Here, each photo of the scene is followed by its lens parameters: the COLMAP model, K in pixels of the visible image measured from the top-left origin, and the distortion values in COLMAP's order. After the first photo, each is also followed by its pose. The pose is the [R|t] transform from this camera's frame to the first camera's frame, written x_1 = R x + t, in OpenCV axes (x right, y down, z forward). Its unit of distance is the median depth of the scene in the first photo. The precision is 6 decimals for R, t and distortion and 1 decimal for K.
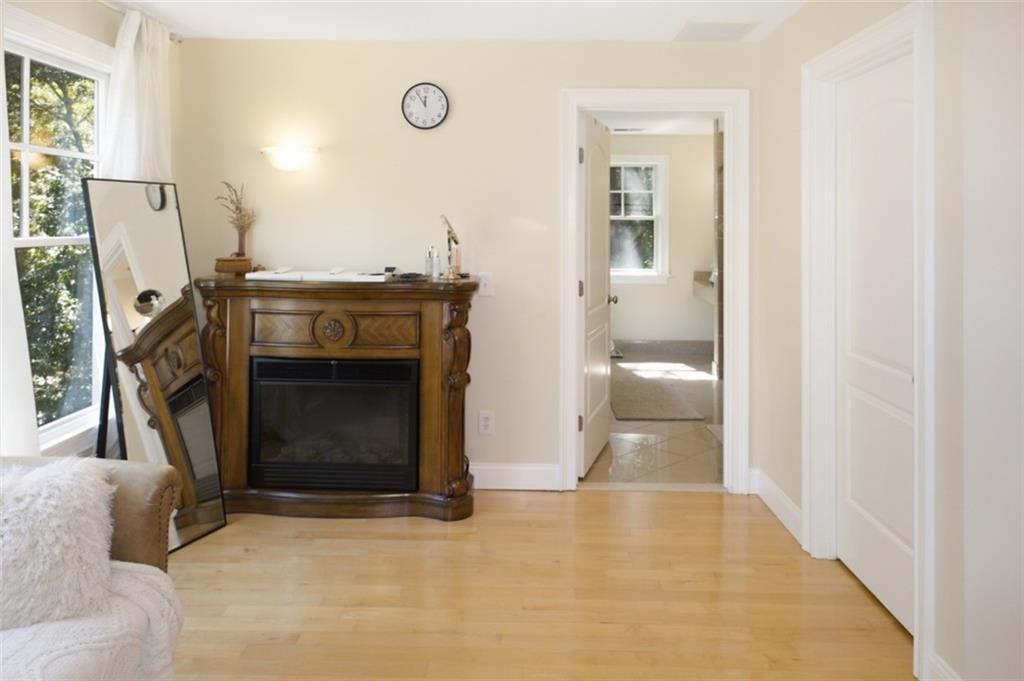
lens RADIAL K [[724.1, 0, 510.9], [0, 724.1, 293.7], [0, 0, 1]] dist [-0.000429, -0.006105]
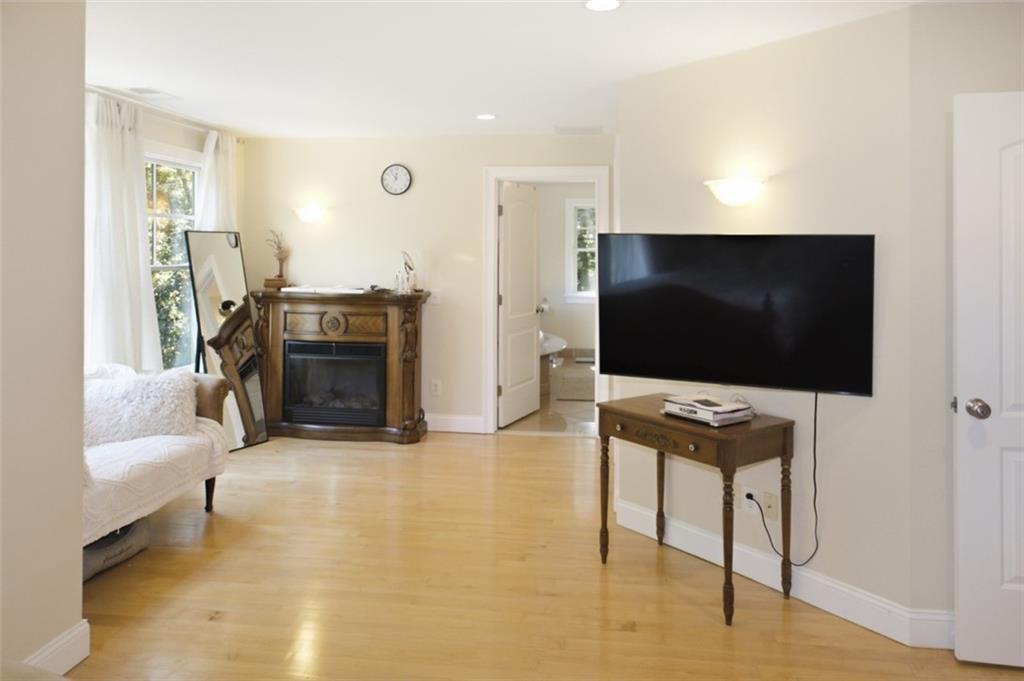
lens RADIAL K [[724.1, 0, 512.7], [0, 724.1, 339.4], [0, 0, 1]] dist [-0.000429, -0.006105]
pose [[0.993337, 0.012938, -0.114519, 0.326841], [-0.010023, 0.999612, 0.025995, 0.038536], [0.114810, -0.024674, 0.993081, -0.534936]]
